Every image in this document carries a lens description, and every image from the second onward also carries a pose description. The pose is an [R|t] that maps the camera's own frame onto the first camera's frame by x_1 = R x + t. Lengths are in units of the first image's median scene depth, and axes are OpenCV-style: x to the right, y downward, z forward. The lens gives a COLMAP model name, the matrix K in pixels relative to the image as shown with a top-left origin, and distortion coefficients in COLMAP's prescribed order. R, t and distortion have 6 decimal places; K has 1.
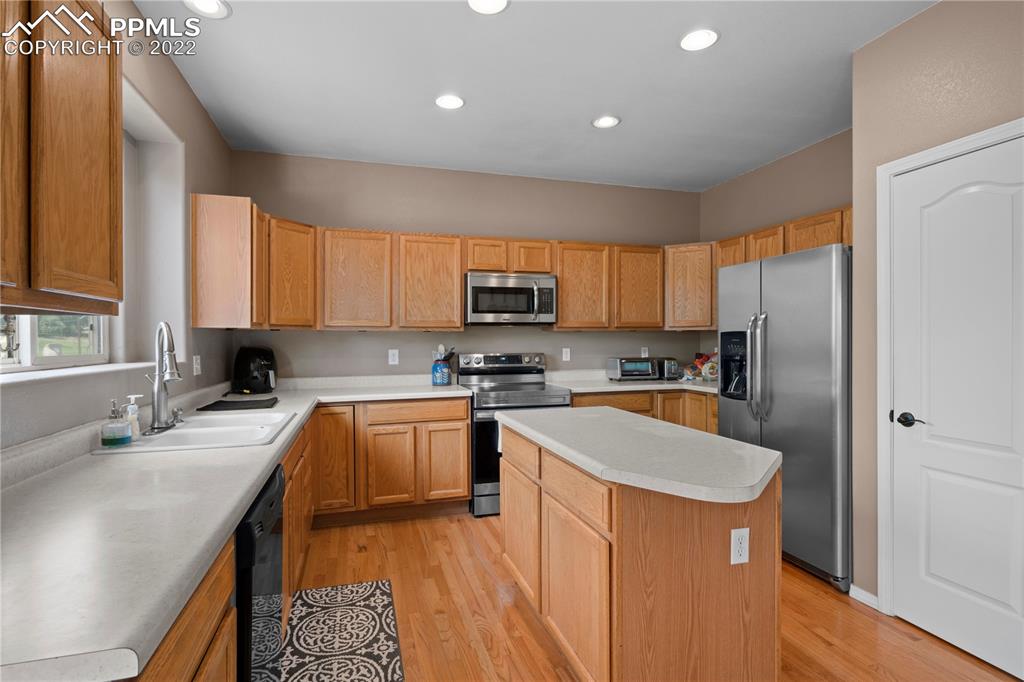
lens RADIAL K [[500.6, 0, 513.9], [0, 500.6, 339.9], [0, 0, 1]] dist [0.001913, -0.000087]
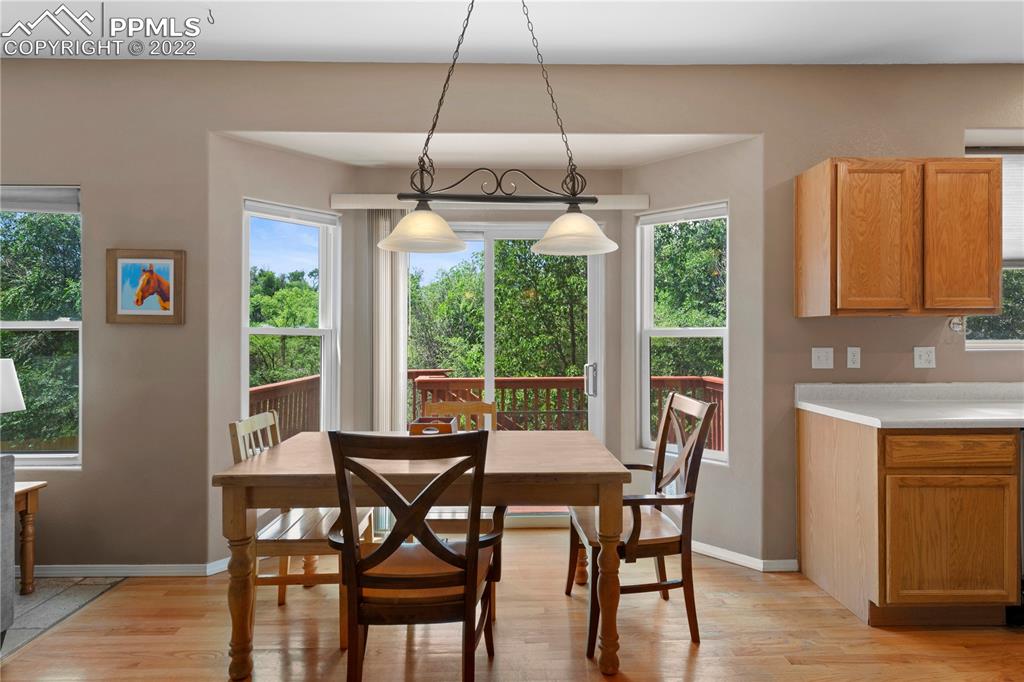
lens RADIAL K [[536.3, 0, 496.3], [0, 536.3, 336.7], [0, 0, 1]] dist [0.012438, -0.004379]
pose [[-0.286965, 0.005386, -0.957926, 0.551541], [0.005026, 0.999979, 0.004117, 0.005297], [0.957928, -0.003633, -0.286986, -0.071014]]
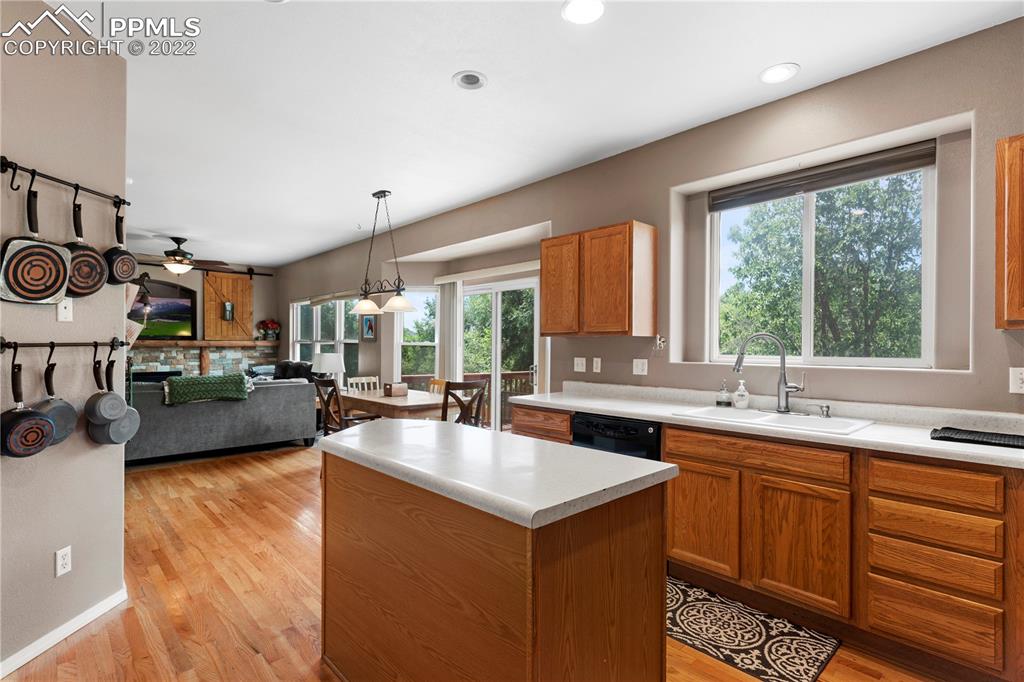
lens RADIAL K [[500.6, 0, 501.4], [0, 500.6, 344.0], [0, 0, 1]] dist [0.001913, -0.000087]
pose [[-0.912611, 0.000727, -0.408829, 0.273511], [0.000336, 0.999999, 0.001028, -0.003168], [0.408830, 0.000801, -0.912610, 1.025288]]
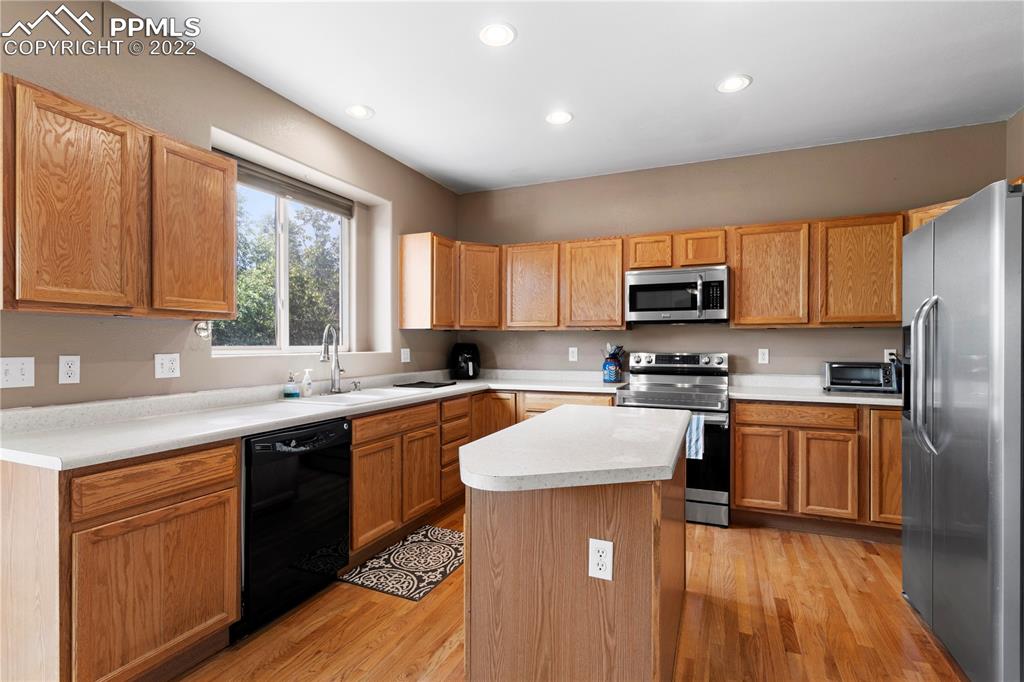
lens RADIAL K [[500.6, 0, 522.5], [0, 500.6, 341.2], [0, 0, 1]] dist [0.001913, -0.000087]
pose [[0.769468, 0.002977, -0.638679, 0.389102], [-0.005516, 0.999983, -0.001985, 0.008647], [0.638662, 0.005050, 0.769471, 0.089494]]
